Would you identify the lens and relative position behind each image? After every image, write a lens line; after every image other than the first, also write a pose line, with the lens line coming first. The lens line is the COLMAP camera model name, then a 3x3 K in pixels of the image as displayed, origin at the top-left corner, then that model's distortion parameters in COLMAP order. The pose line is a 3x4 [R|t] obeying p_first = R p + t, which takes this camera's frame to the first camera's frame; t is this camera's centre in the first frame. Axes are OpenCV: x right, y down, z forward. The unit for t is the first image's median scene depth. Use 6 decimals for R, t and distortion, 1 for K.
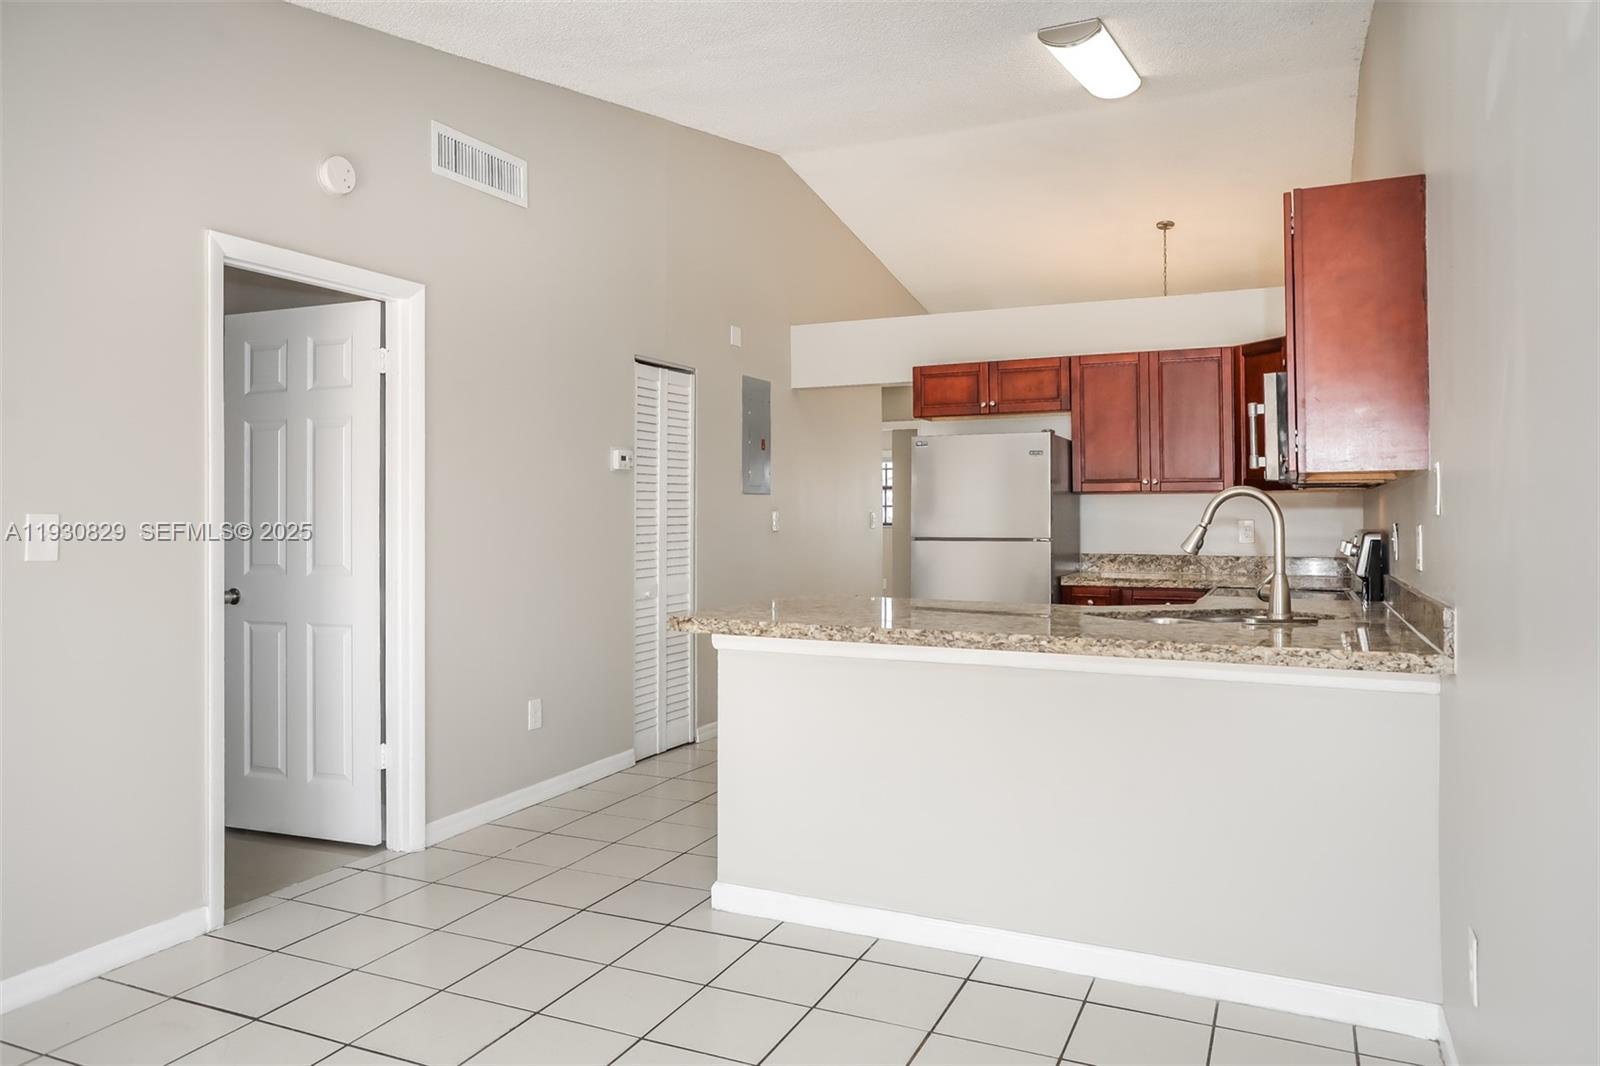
lens RADIAL K [[1102.5, 0, 801.6], [0, 1102.5, 518.4], [0, 0, 1]] dist [-0.005733, 0.000471]
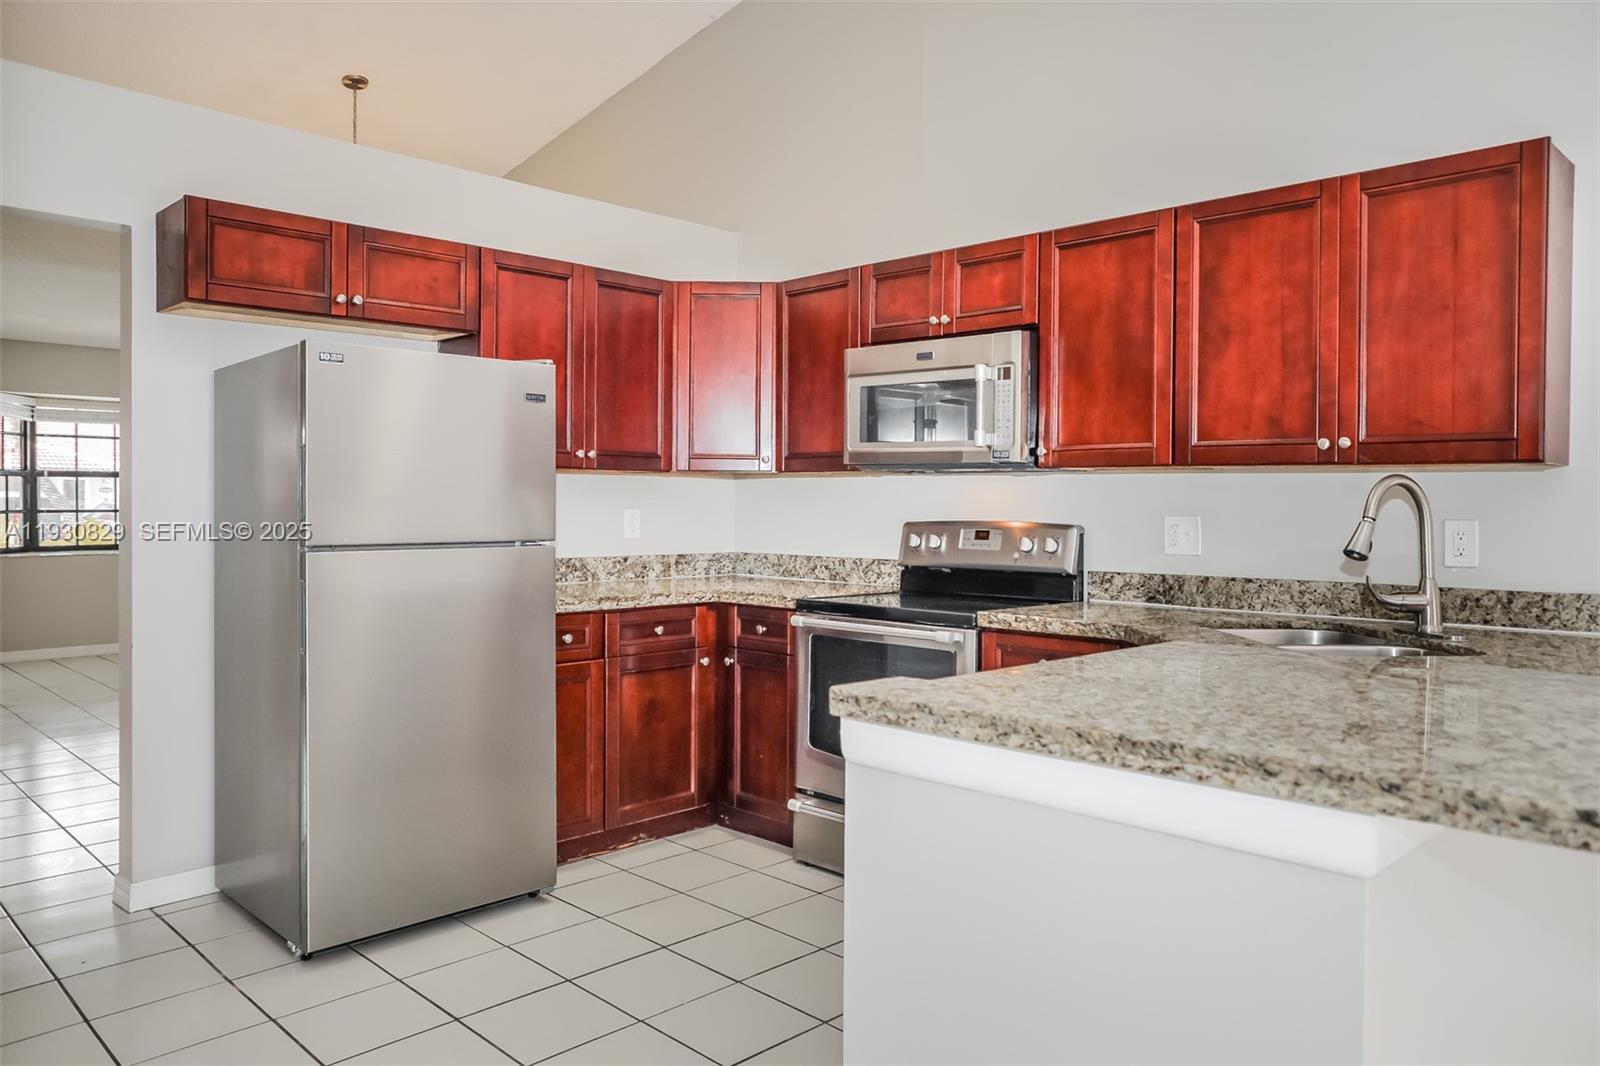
lens RADIAL K [[1102.5, 0, 801.6], [0, 1102.5, 518.4], [0, 0, 1]] dist [-0.005733, 0.000471]
pose [[0.352698, -0.009555, 0.935688, -0.277764], [-0.005935, 0.999905, 0.012448, -0.002510], [-0.935718, -0.009944, 0.352608, 0.612552]]
